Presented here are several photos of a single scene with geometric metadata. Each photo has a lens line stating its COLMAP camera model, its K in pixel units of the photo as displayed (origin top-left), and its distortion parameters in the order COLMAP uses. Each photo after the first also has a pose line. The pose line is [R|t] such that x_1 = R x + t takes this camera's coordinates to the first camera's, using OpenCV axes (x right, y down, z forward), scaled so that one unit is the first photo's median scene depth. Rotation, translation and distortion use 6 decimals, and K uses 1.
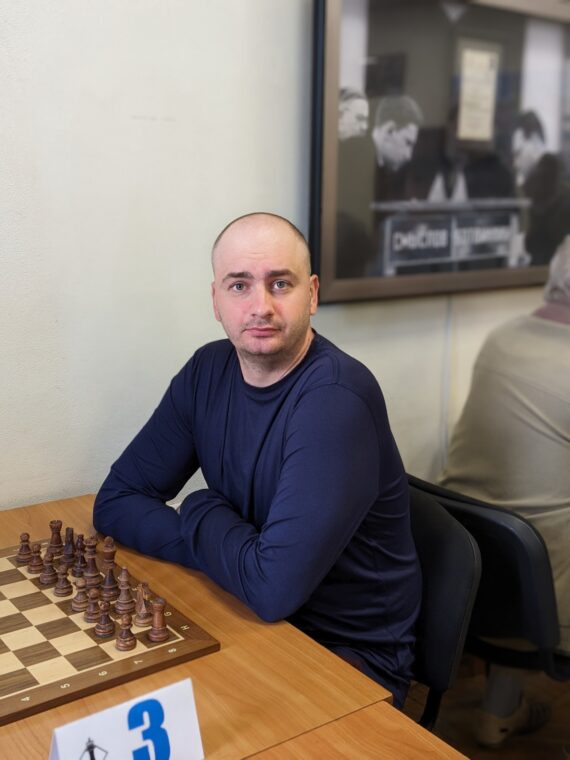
lens RADIAL K [[925.8, 0, 285.0], [0, 925.8, 380.0], [0, 0, 1]] dist [0.002582, -0.064668]
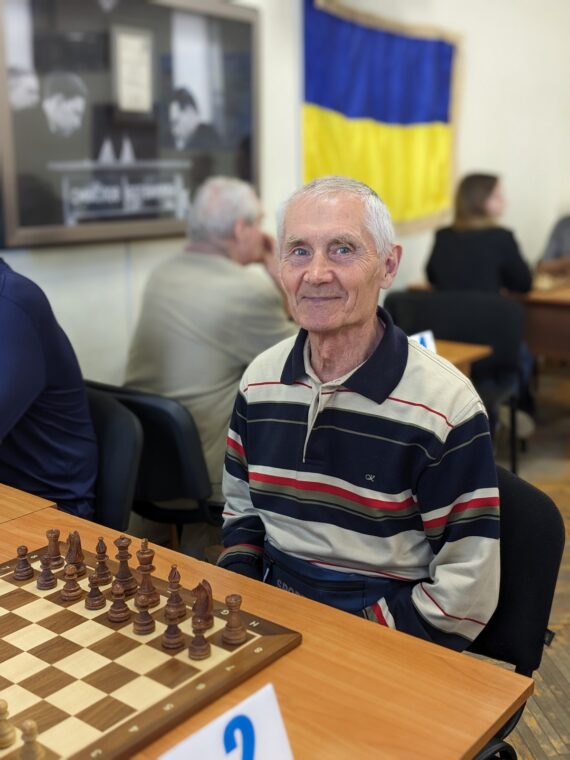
lens RADIAL K [[925.8, 0, 285.0], [0, 925.8, 380.0], [0, 0, 1]] dist [0.002582, -0.064668]
pose [[0.959725, -0.074936, 0.270764, 0.040499], [0.068449, 0.997097, 0.033337, 0.063547], [-0.272476, -0.013461, 0.962068, -0.218007]]
